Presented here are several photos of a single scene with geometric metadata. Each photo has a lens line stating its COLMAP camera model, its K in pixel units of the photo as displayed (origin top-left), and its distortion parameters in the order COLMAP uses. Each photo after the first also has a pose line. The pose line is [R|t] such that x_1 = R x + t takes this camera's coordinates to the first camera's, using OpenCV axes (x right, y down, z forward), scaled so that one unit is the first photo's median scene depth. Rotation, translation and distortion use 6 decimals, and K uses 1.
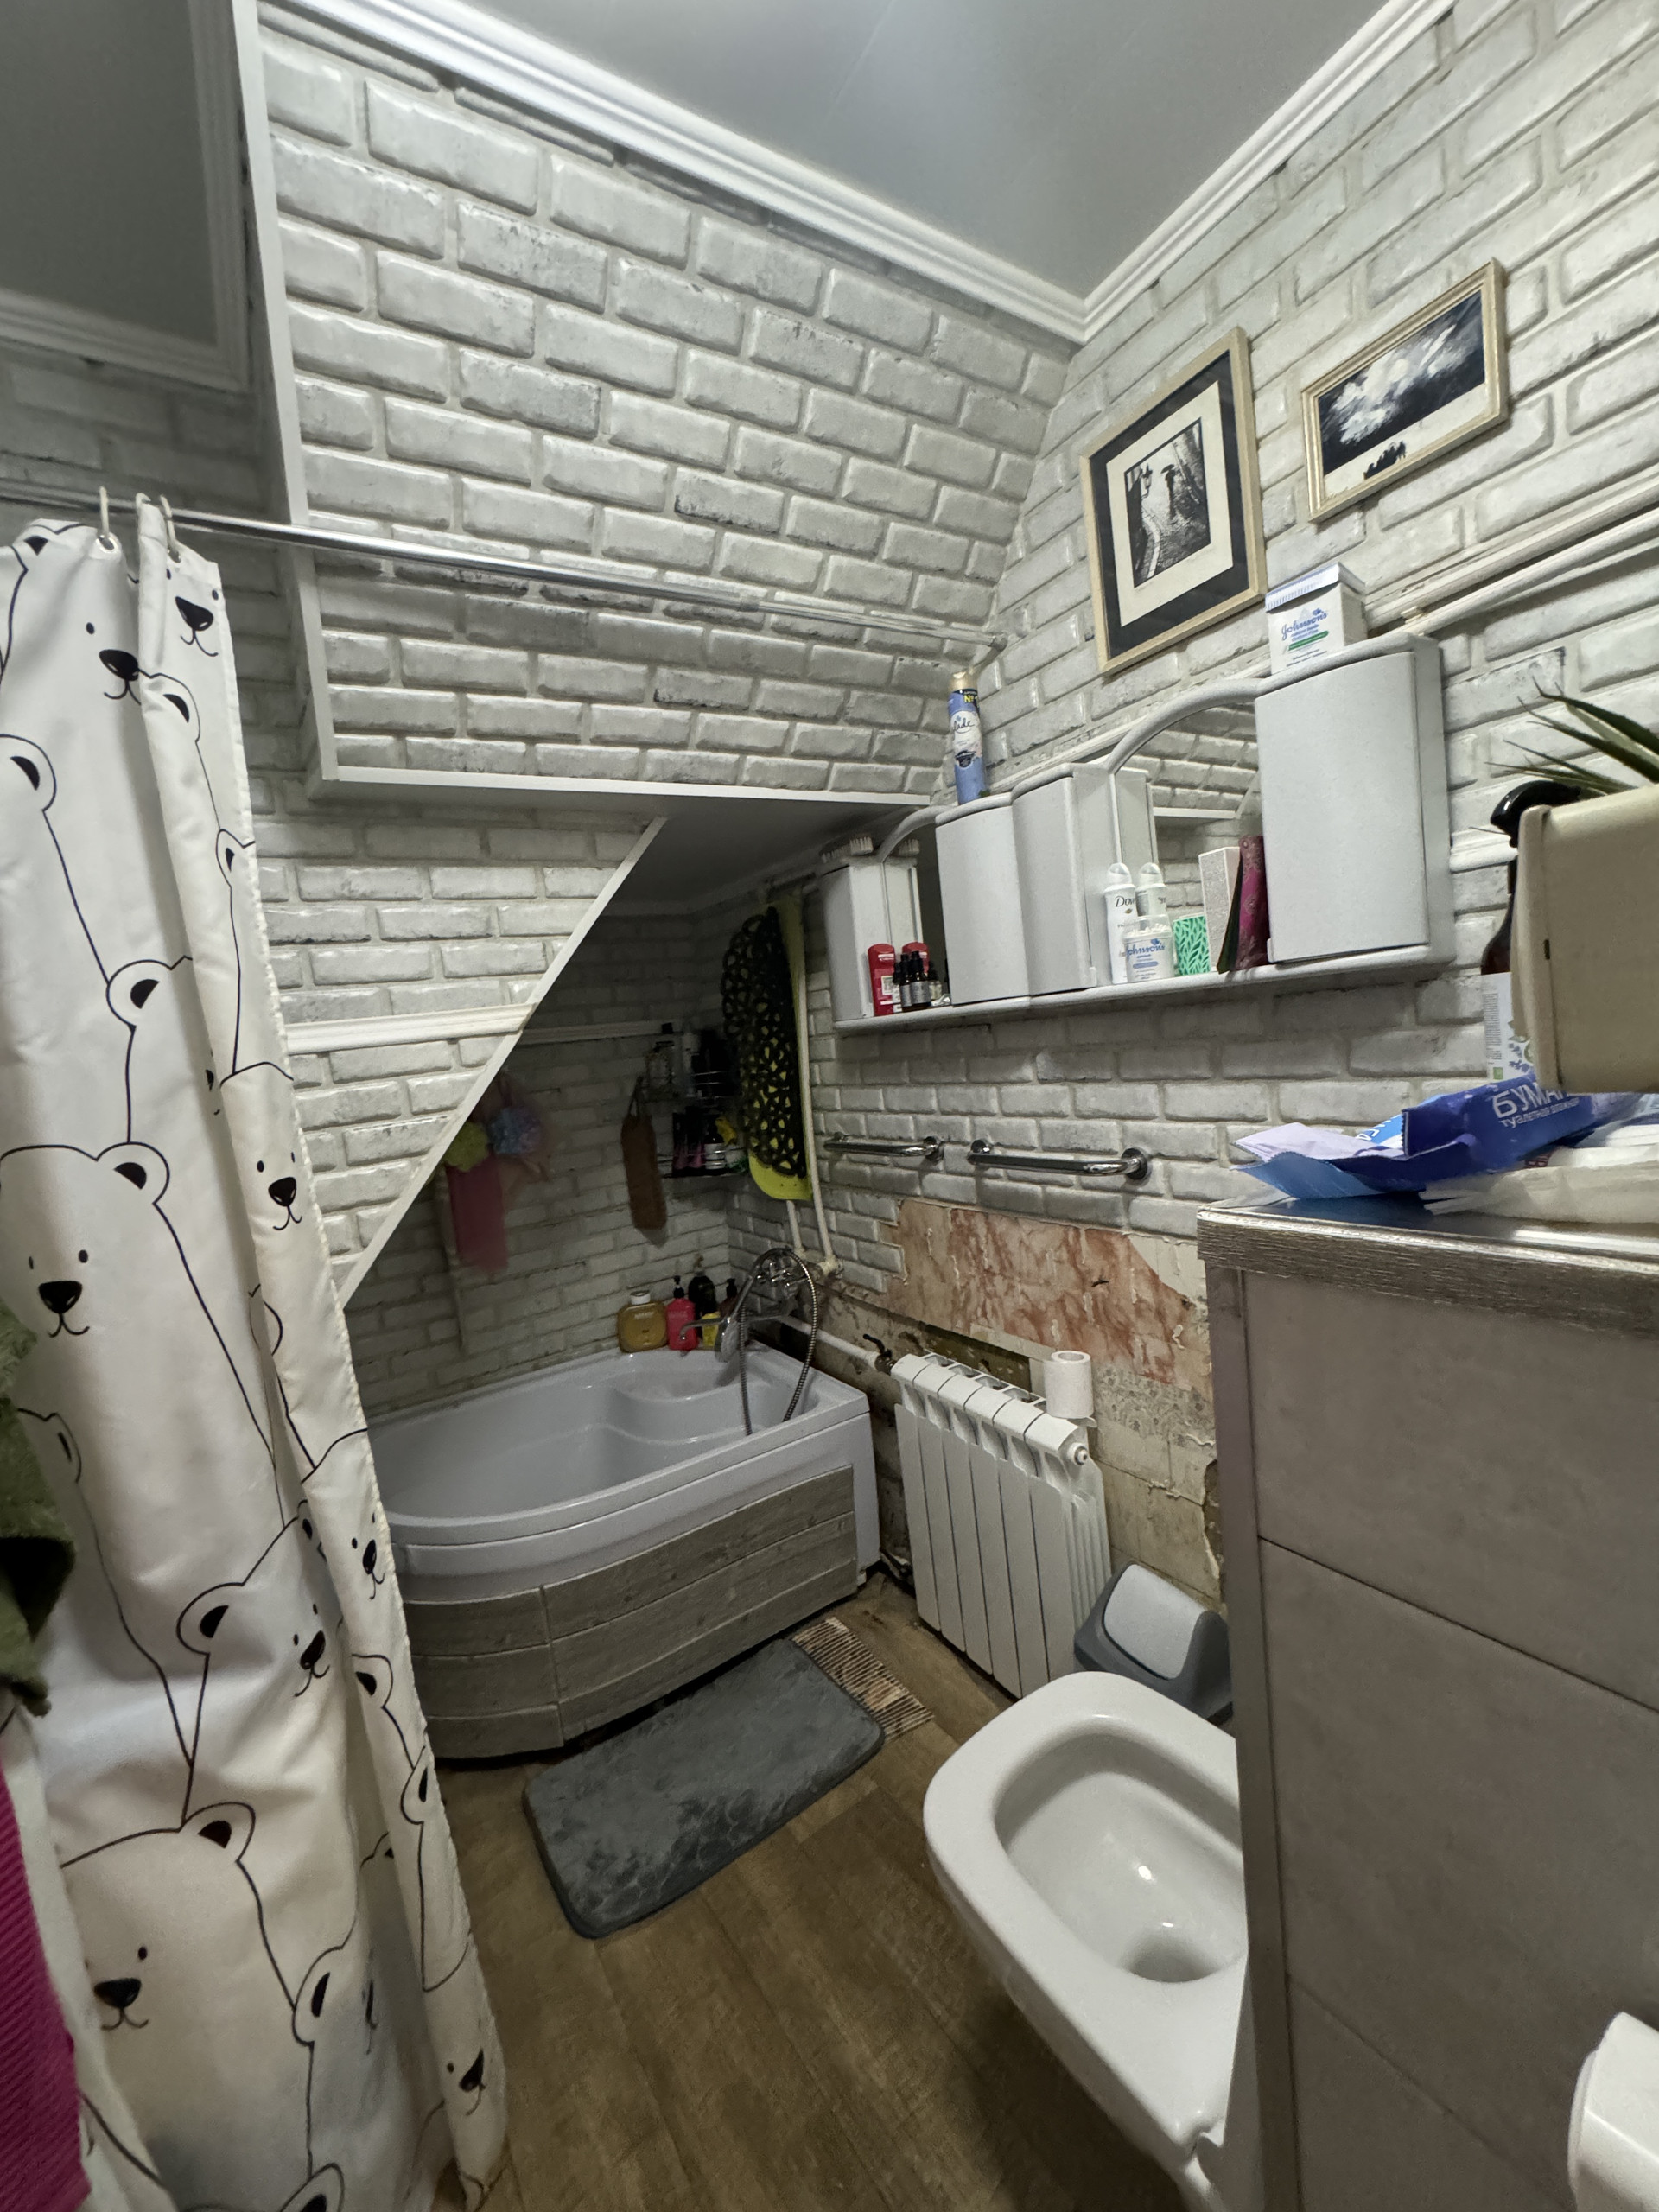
lens RADIAL K [[882.7, 0, 819.5], [0, 882.7, 1119.5], [0, 0, 1]] dist [-0.003635, 0.000817]
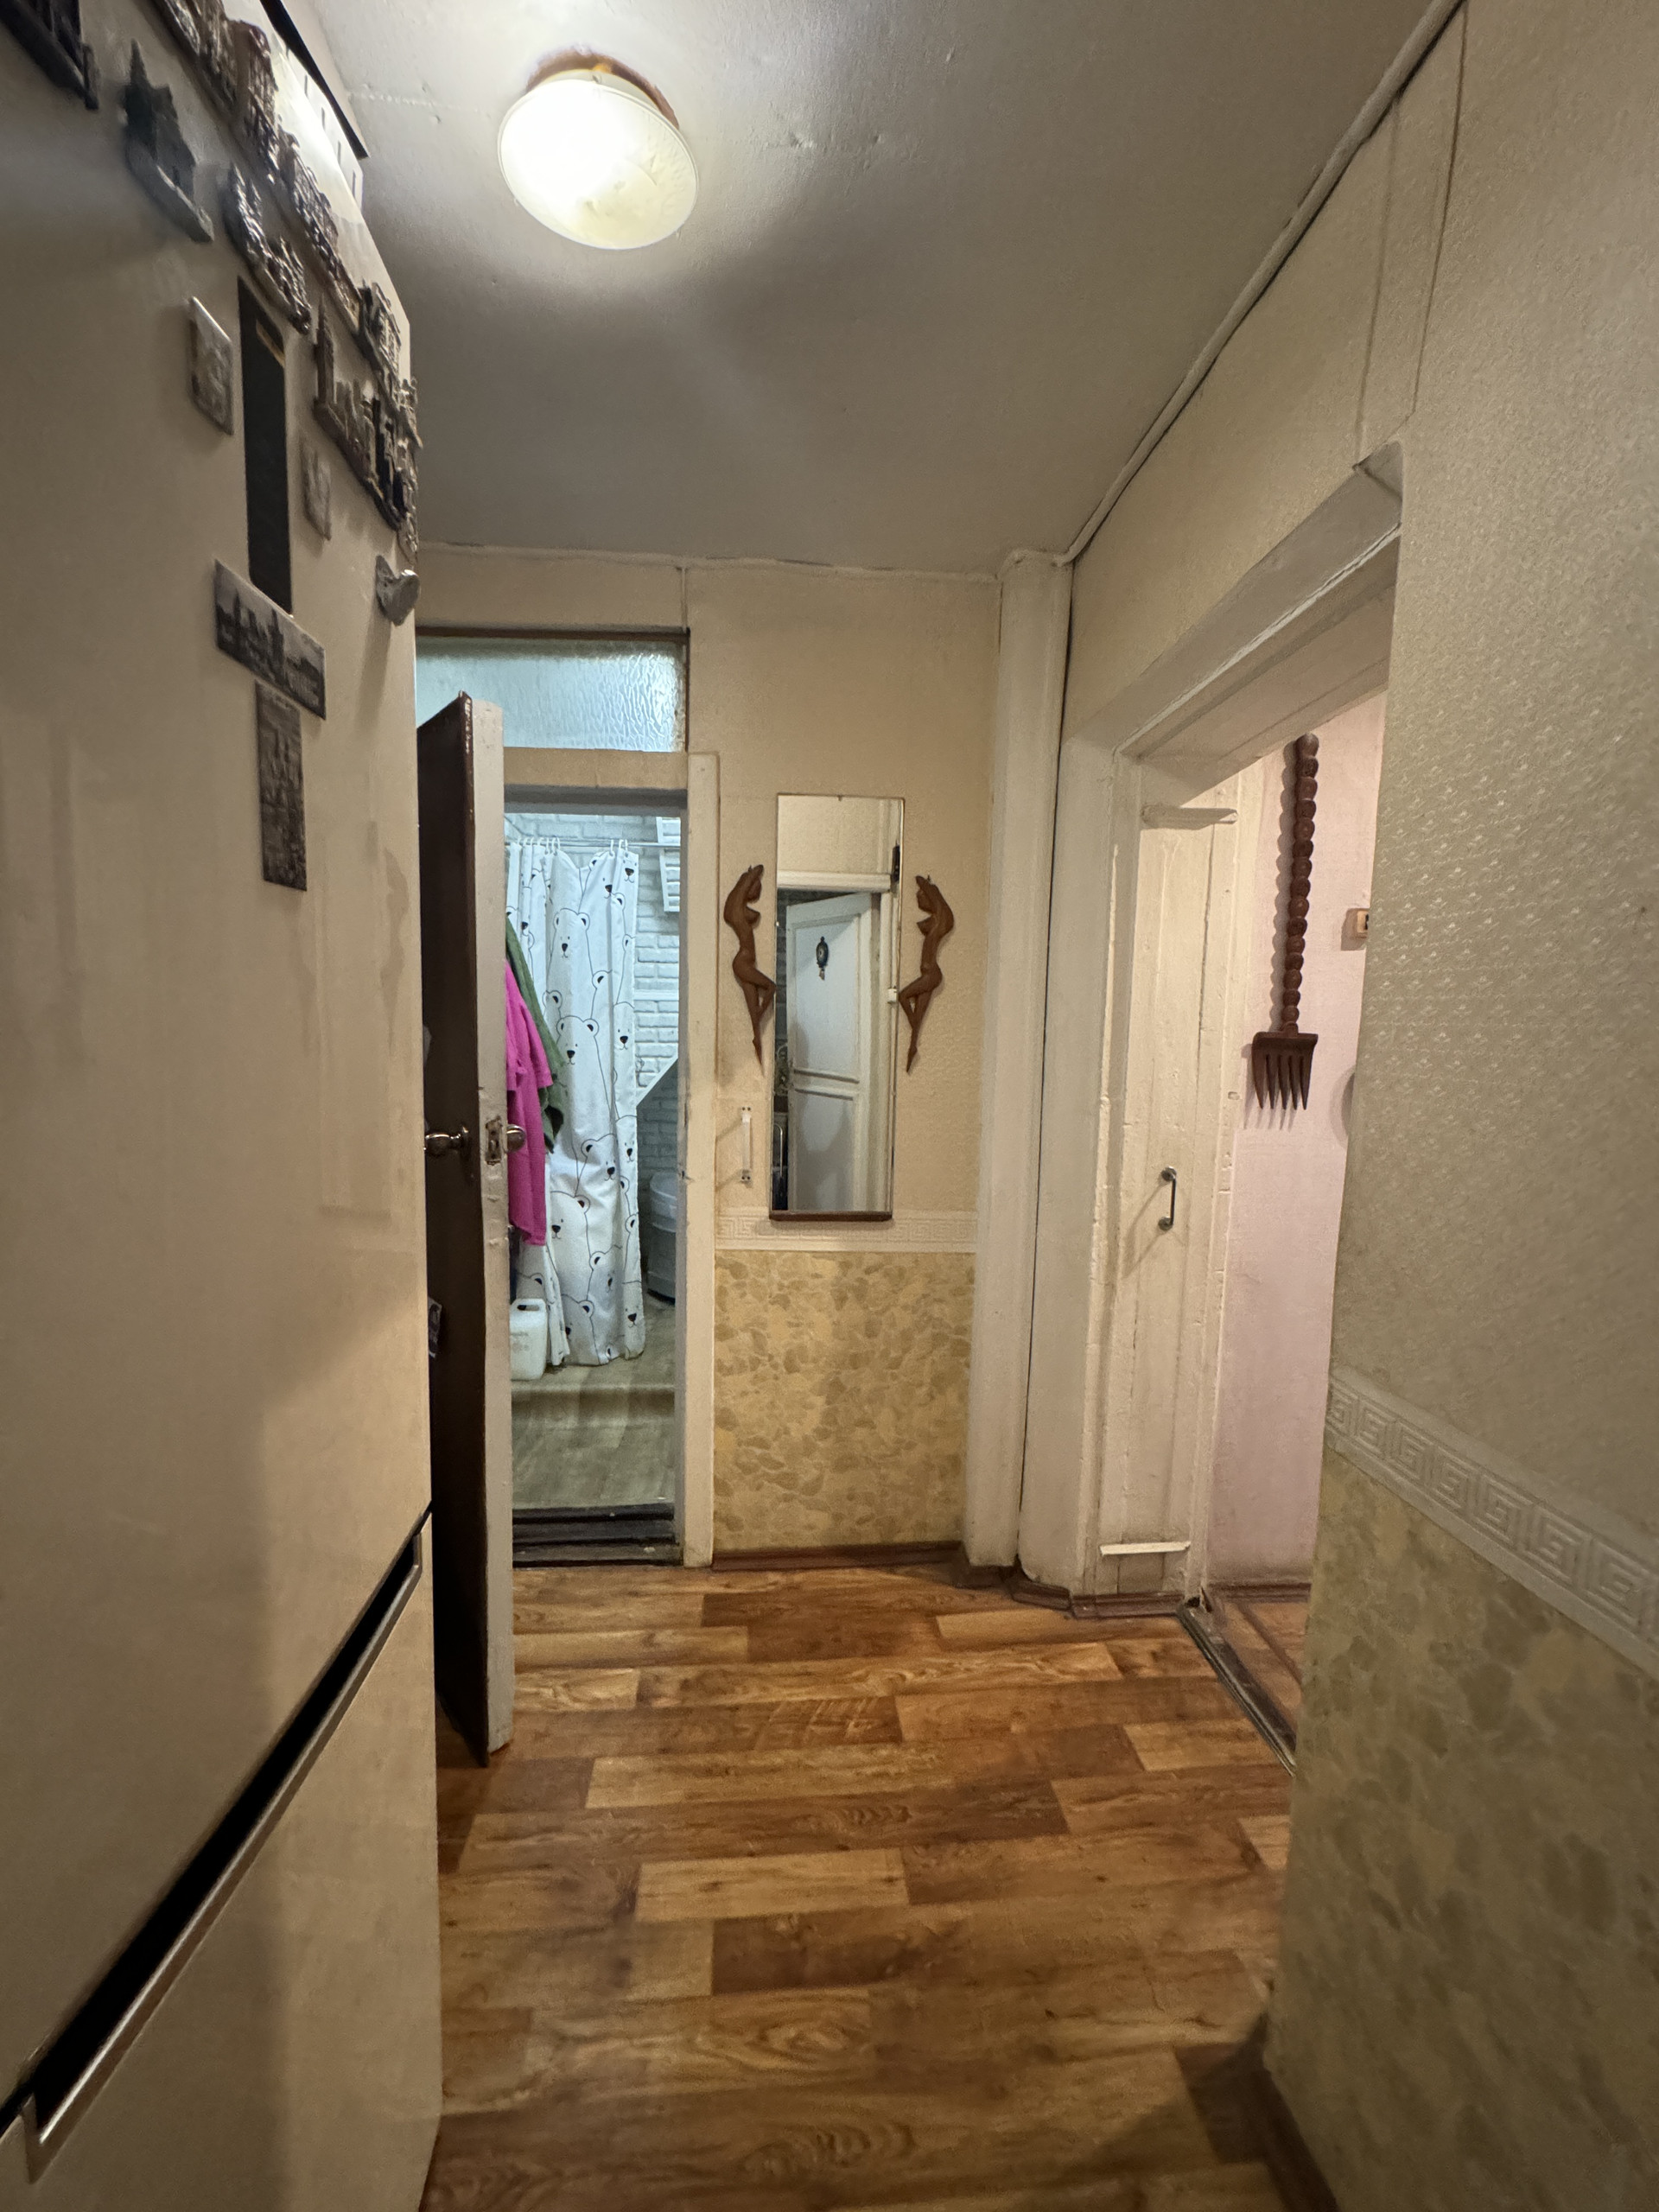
lens RADIAL K [[882.7, 0, 831.9], [0, 882.7, 1106.6], [0, 0, 1]] dist [-0.003635, 0.000817]
pose [[0.880156, 0.178556, -0.439821, 1.788948], [-0.165672, 0.983842, 0.067877, -0.031004], [0.444834, 0.013123, 0.895517, -1.852063]]
